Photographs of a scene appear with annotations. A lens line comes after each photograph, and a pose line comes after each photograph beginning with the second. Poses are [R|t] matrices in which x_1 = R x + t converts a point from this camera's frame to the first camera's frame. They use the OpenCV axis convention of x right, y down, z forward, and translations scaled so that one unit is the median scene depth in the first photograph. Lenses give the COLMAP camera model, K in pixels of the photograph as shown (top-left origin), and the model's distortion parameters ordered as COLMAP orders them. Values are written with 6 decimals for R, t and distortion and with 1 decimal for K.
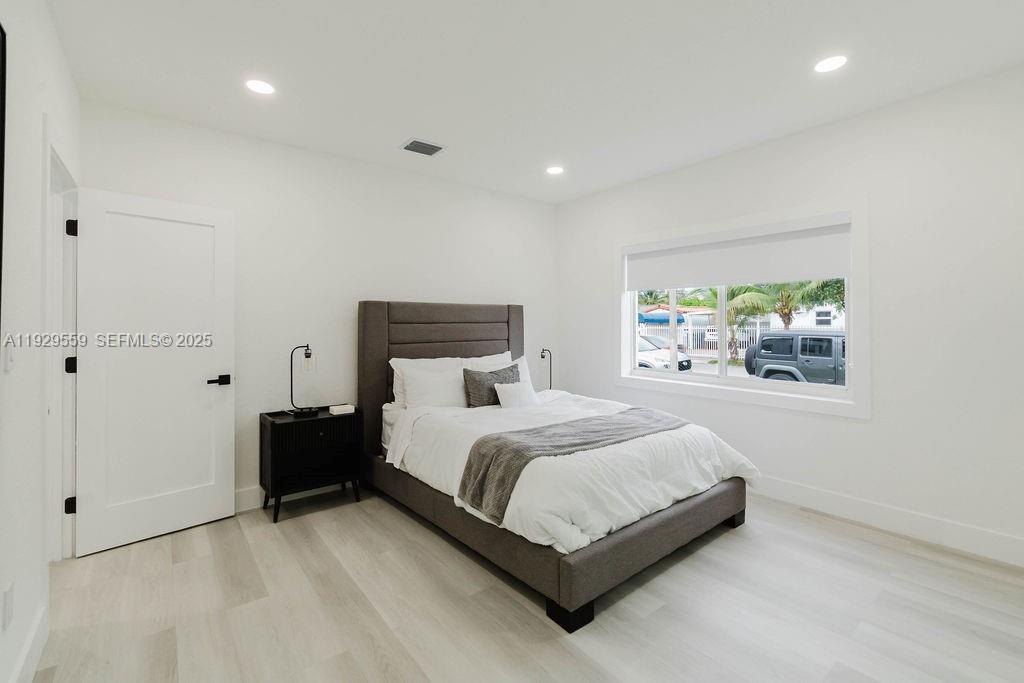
lens RADIAL K [[447.3, 0, 507.9], [0, 447.3, 321.6], [0, 0, 1]] dist [-0.002243, 0.000103]
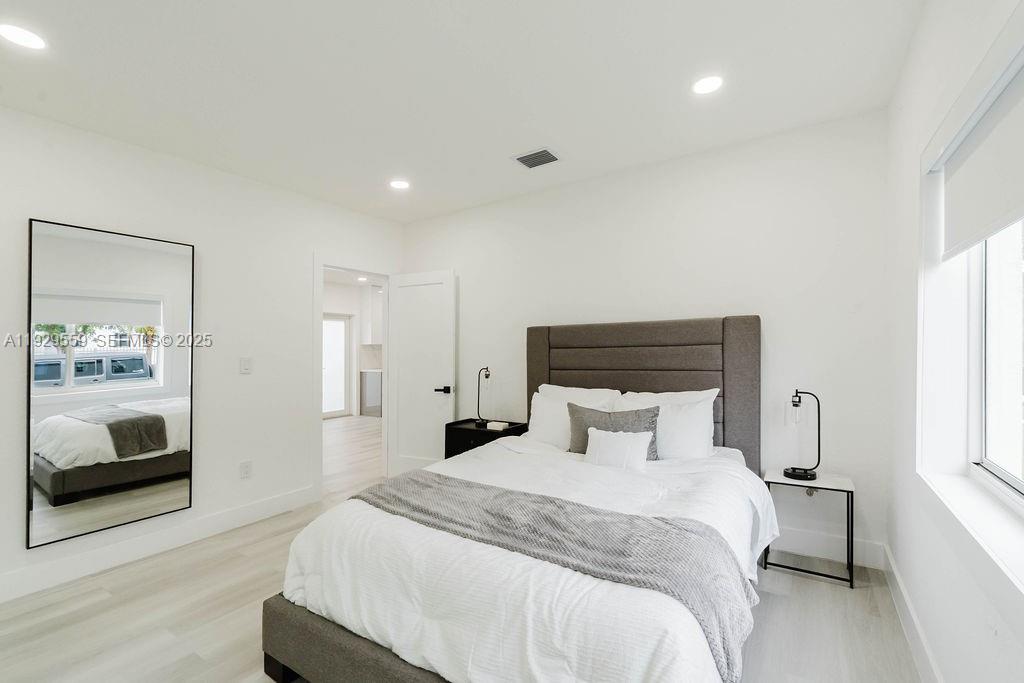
lens RADIAL K [[441.4, 0, 511.5], [0, 441.4, 349.3], [0, 0, 1]] dist [-0.001643, -0.000080]
pose [[0.310211, -0.003091, -0.950663, 0.642495], [0.020435, 0.999785, 0.003418, 0.000866], [0.950448, -0.020487, 0.310207, 0.643493]]
